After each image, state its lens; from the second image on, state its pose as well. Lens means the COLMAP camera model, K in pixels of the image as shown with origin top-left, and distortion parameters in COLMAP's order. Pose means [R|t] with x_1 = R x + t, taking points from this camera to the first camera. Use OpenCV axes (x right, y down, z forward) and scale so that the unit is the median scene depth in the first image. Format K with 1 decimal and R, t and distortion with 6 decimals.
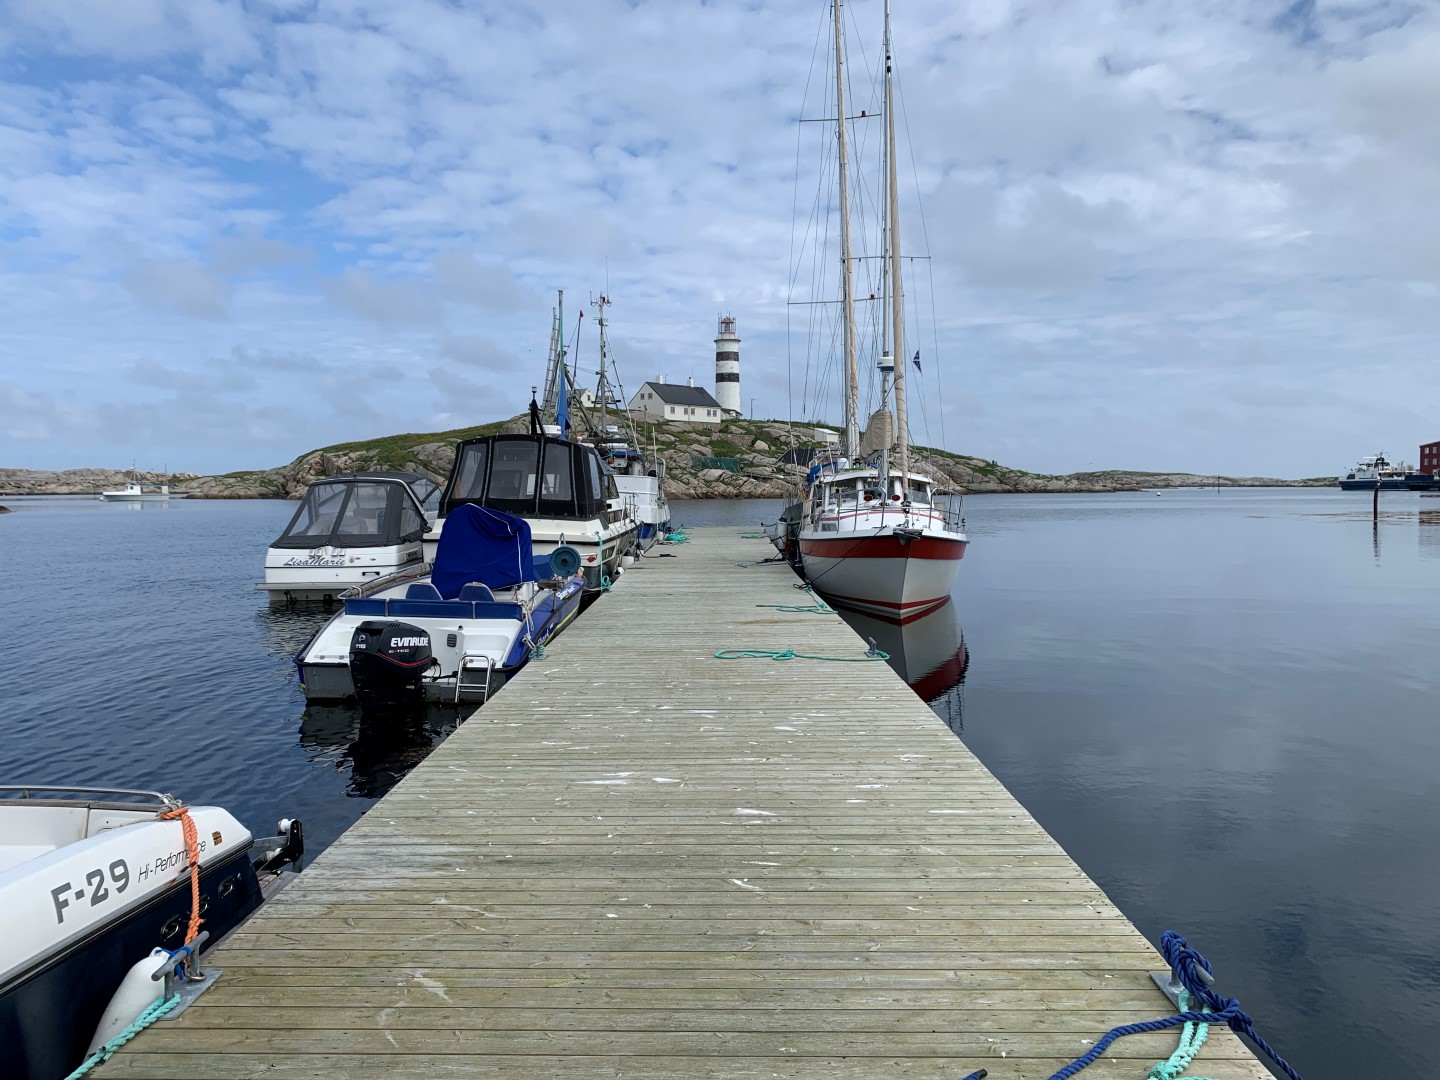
lens RADIAL K [[1075.0, 0, 695.8], [0, 1075.0, 525.8], [0, 0, 1]] dist [0.151600, -0.275867]
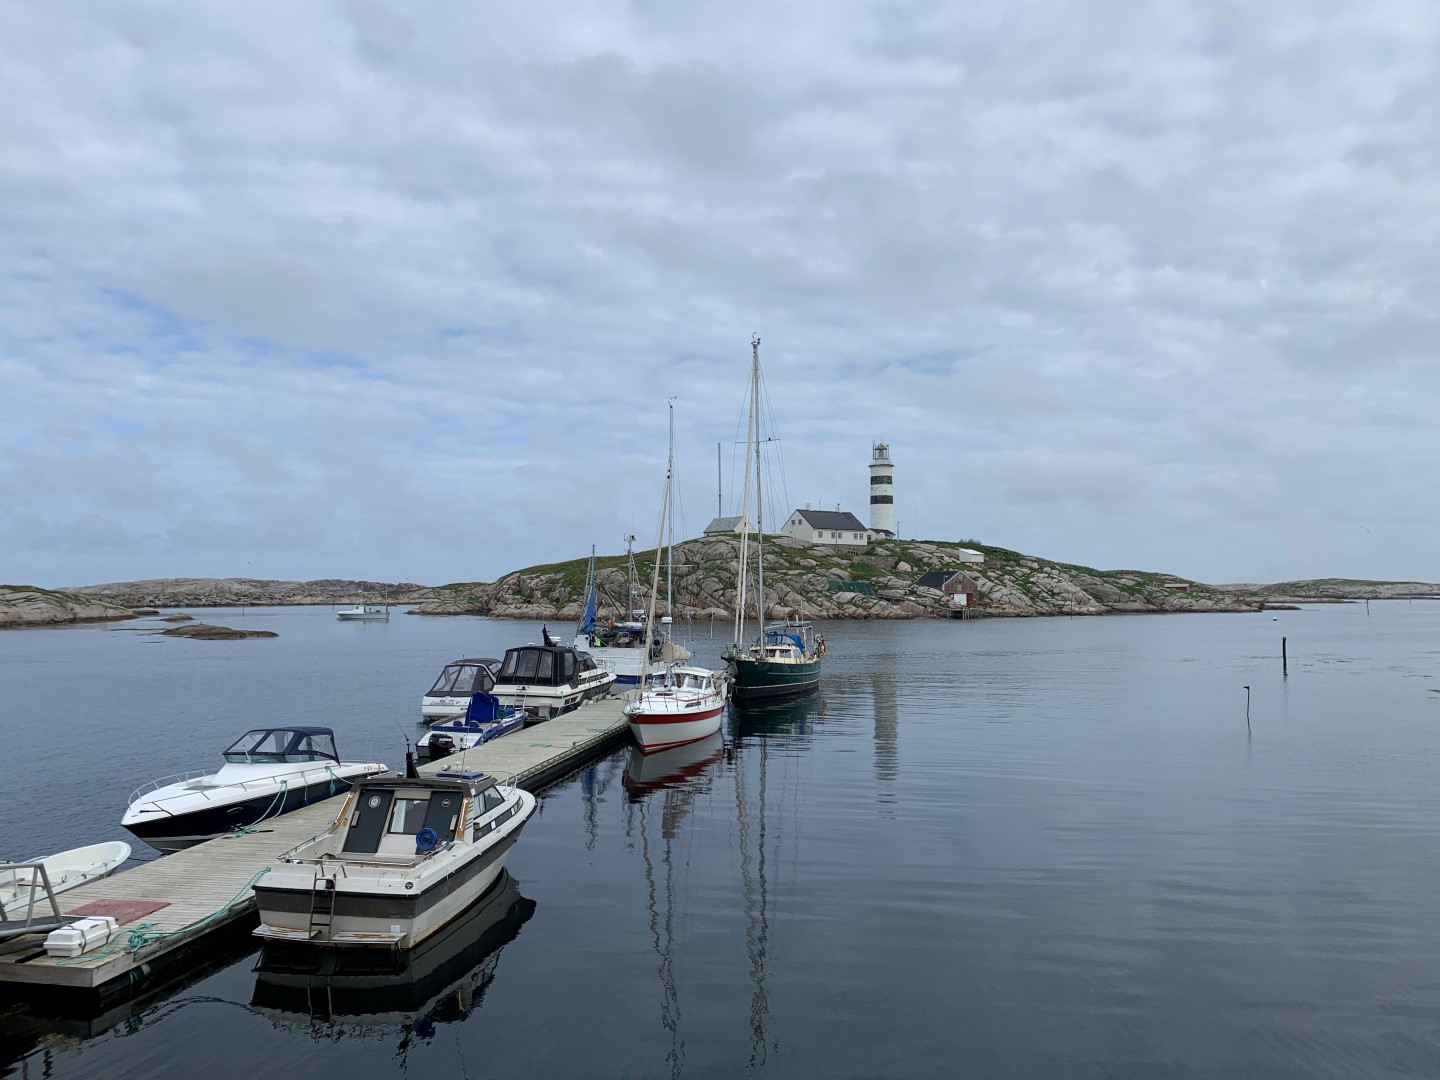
lens RADIAL K [[1075.0, 0, 695.8], [0, 1075.0, 525.8], [0, 0, 1]] dist [0.151600, -0.275867]
pose [[0.983642, -0.010180, -0.179847, 0.052171], [-0.007083, 0.995444, -0.095086, -0.011116], [0.179995, 0.094805, 0.979088, -0.103350]]
